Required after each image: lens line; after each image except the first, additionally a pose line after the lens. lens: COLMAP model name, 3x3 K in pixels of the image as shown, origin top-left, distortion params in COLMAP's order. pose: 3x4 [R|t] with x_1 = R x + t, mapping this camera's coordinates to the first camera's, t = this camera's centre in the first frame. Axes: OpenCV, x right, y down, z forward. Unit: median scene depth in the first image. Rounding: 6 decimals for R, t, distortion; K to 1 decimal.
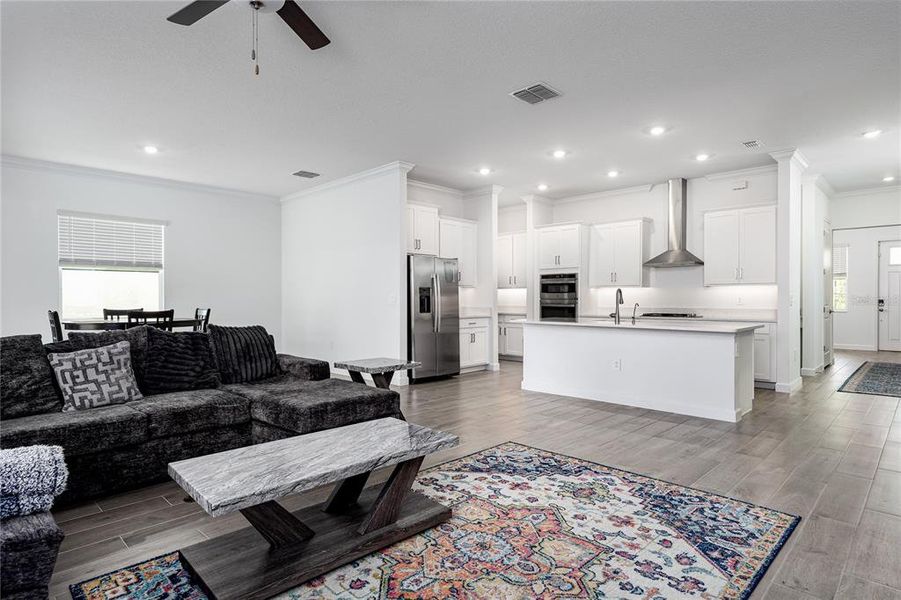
lens RADIAL K [[490.8, 0, 449.7], [0, 490.8, 302.6], [0, 0, 1]] dist [-0.001522, 0.000370]
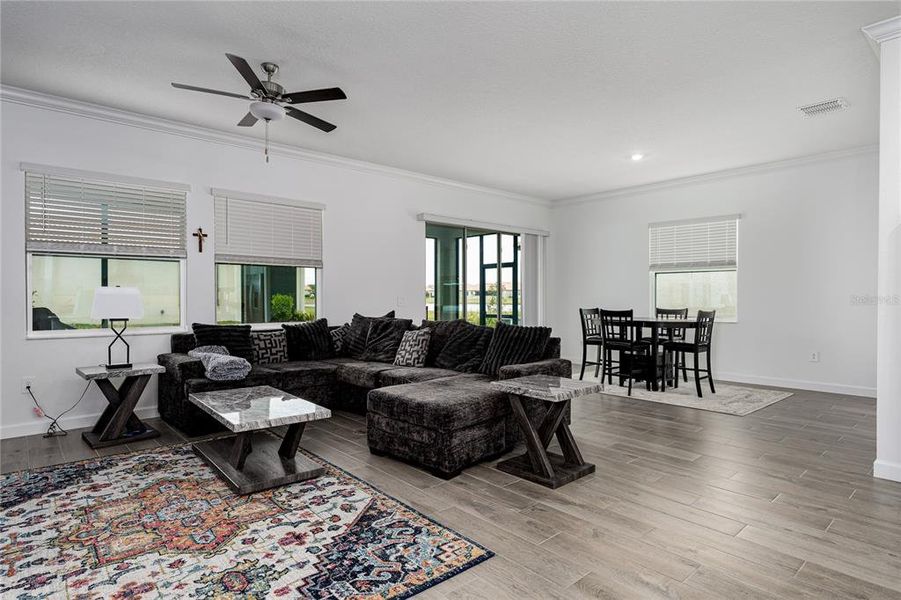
lens RADIAL K [[490.8, 0, 449.4], [0, 490.8, 298.4], [0, 0, 1]] dist [-0.001522, 0.000370]
pose [[-0.067178, 0.003003, -0.997736, 0.842518], [-0.010142, 0.999942, 0.003693, -0.016225], [0.997689, 0.010368, -0.067144, 1.199474]]
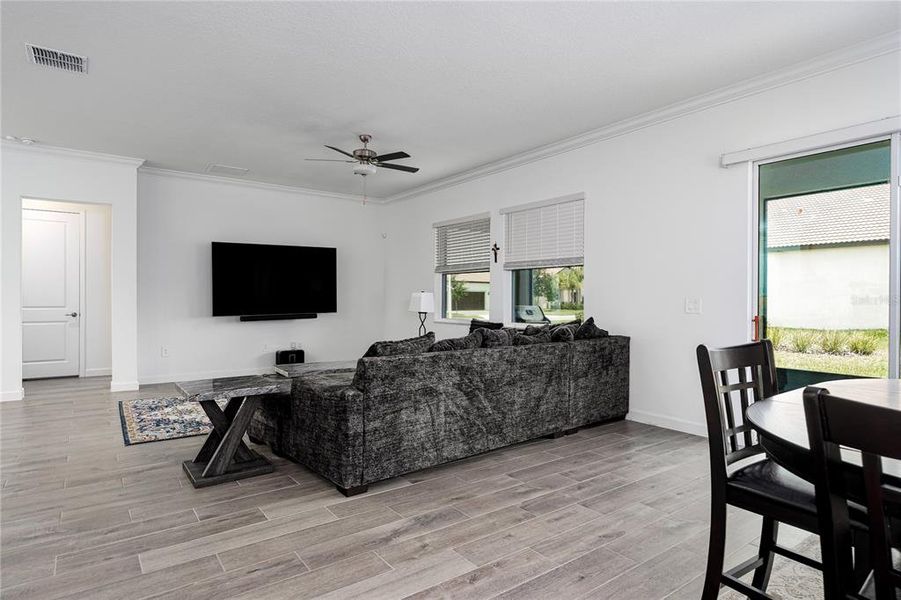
lens RADIAL K [[490.8, 0, 449.2], [0, 490.8, 298.6], [0, 0, 1]] dist [-0.001522, 0.000370]
pose [[-0.987324, -0.001921, 0.158709, -0.814604], [-0.000331, 0.999950, 0.010042, -0.027056], [-0.158720, 0.009862, -0.987274, 2.277007]]
